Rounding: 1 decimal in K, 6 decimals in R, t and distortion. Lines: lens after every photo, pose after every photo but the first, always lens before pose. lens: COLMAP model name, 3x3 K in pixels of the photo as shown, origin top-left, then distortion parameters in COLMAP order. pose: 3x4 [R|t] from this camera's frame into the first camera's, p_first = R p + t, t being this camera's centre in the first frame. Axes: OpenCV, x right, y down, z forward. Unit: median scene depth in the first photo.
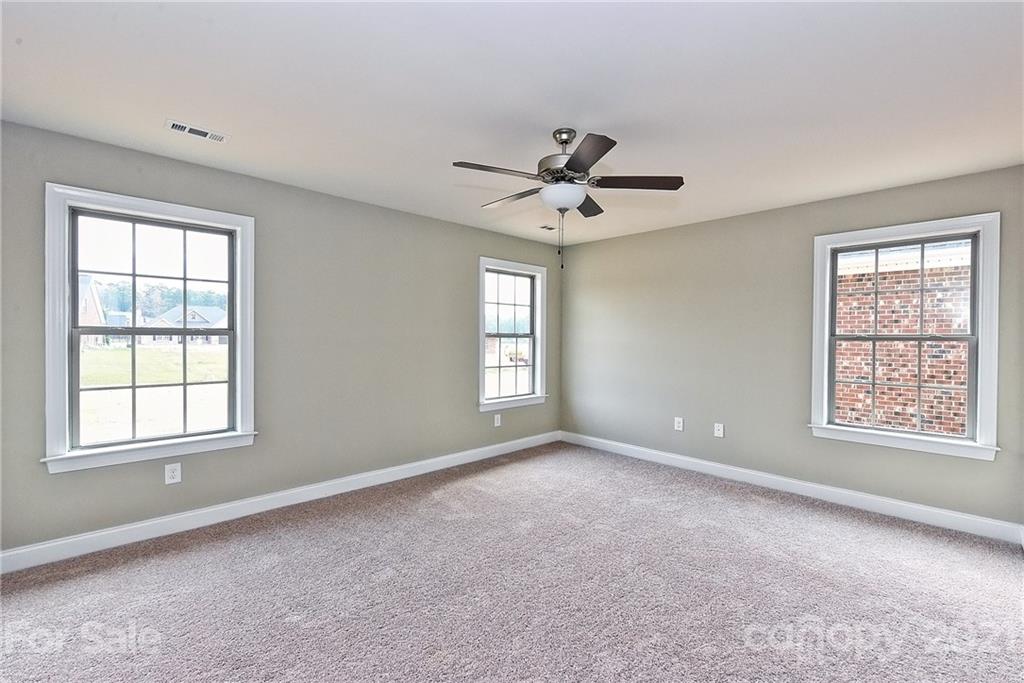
lens RADIAL K [[442.5, 0, 480.6], [0, 442.5, 337.0], [0, 0, 1]] dist [-0.001017, -0.000153]
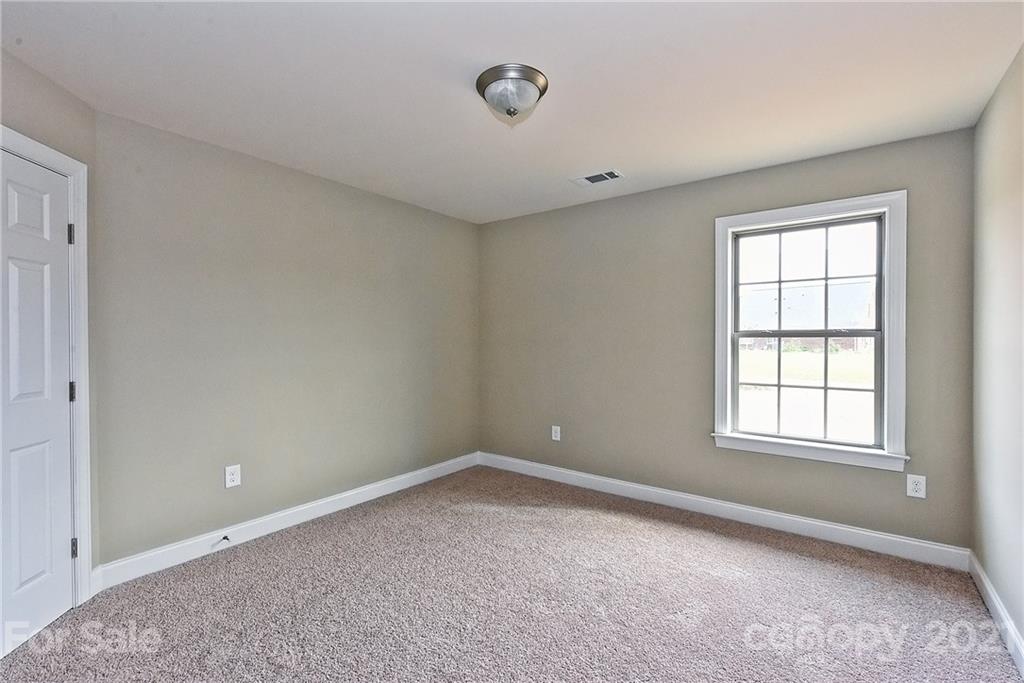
lens RADIAL K [[453.1, 0, 515.3], [0, 453.1, 344.2], [0, 0, 1]] dist [0.000474, -0.000680]
pose [[0.197316, 0.007068, -0.980314, 0.169189], [0.003441, 0.999963, 0.007902, 0.001108], [0.980334, -0.004932, 0.197285, 0.151935]]
